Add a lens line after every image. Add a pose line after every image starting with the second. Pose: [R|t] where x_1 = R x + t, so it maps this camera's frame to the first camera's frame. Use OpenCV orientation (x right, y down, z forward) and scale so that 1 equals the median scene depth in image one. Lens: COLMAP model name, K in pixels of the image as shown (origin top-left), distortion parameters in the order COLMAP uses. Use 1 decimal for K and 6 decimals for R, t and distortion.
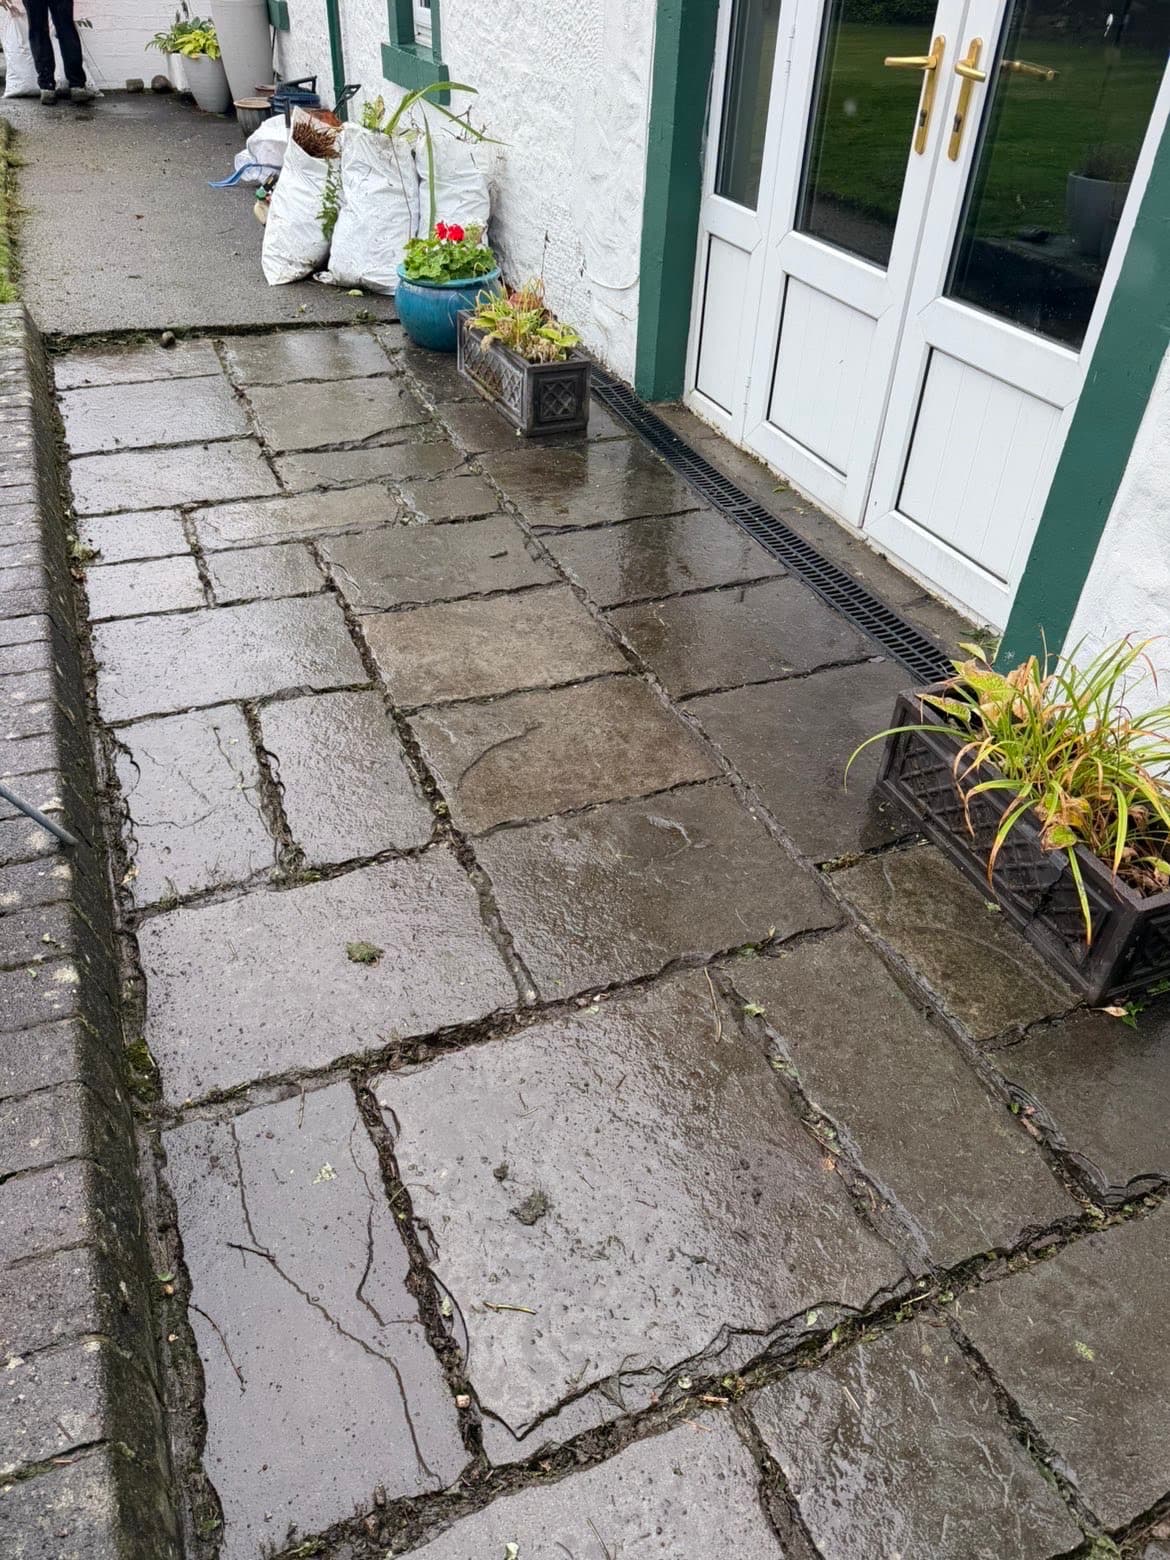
lens RADIAL K [[1116.5, 0, 585.0], [0, 1116.5, 780.0], [0, 0, 1]] dist [-0.001243, -0.010712]
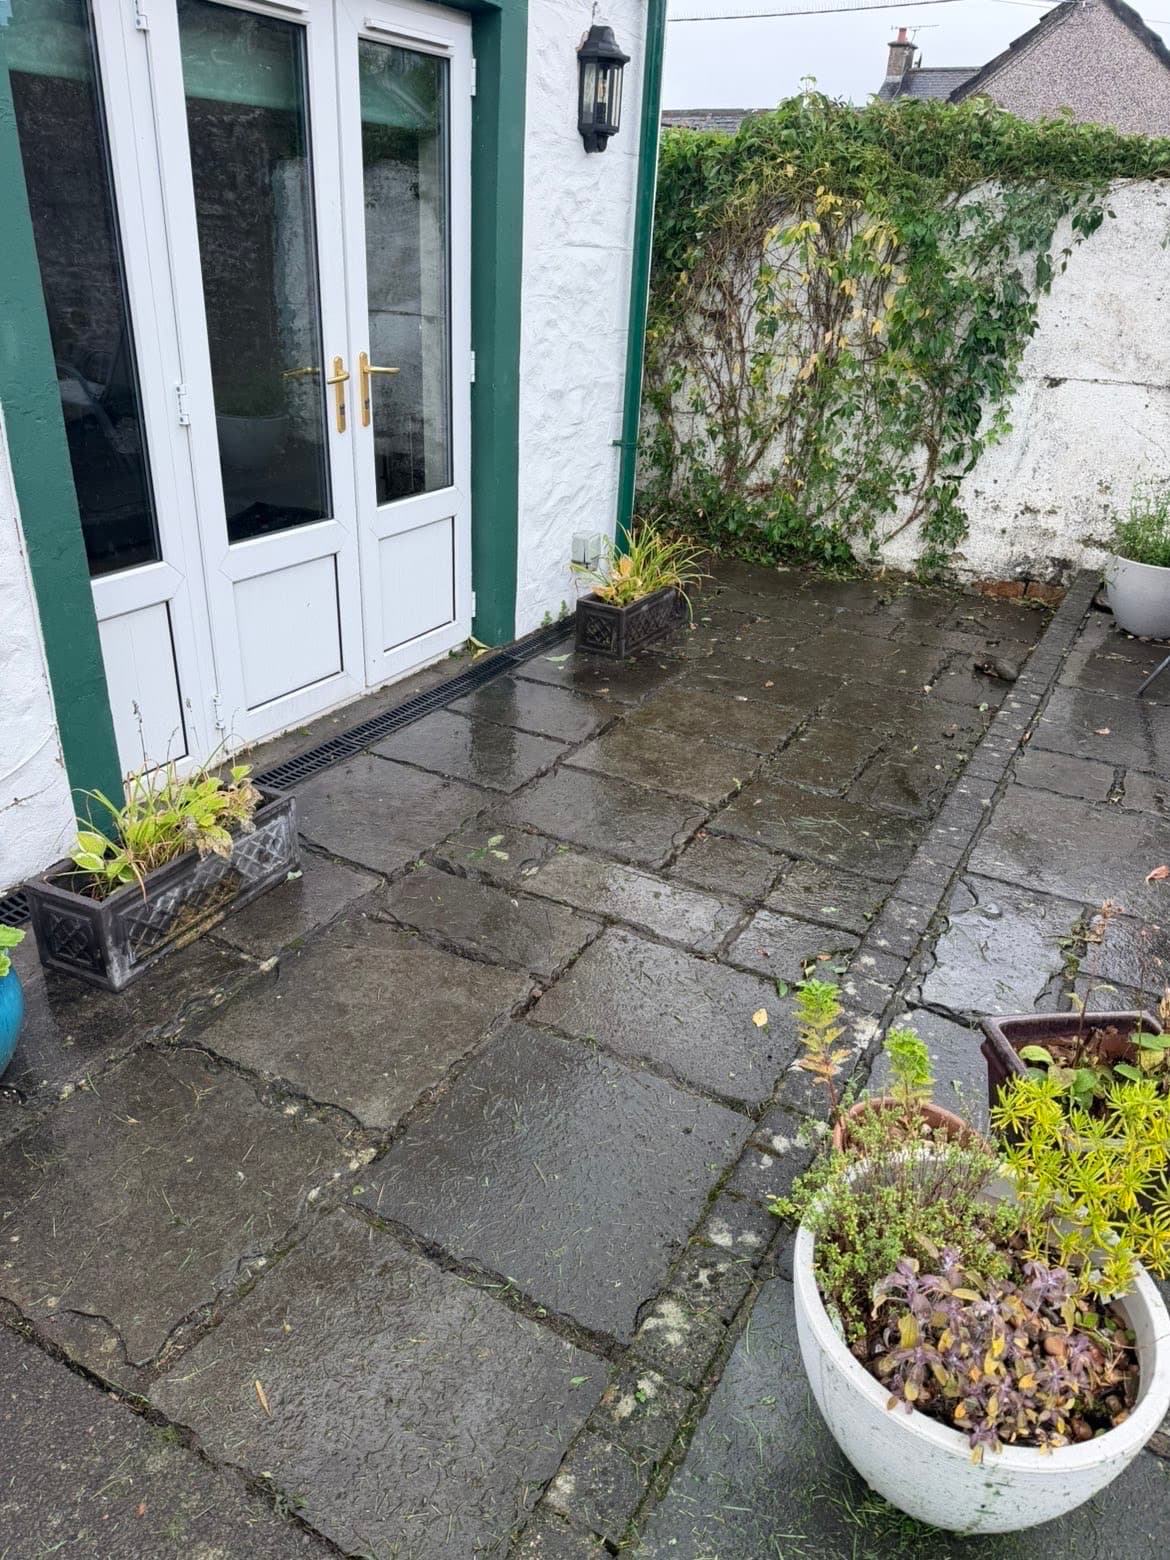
lens RADIAL K [[1116.5, 0, 585.0], [0, 1116.5, 780.0], [0, 0, 1]] dist [-0.001243, -0.010712]
pose [[-0.615746, -0.417656, 0.668147, -0.866002], [0.411575, 0.552607, 0.724729, -1.049005], [-0.671910, 0.721242, -0.168368, 1.167320]]
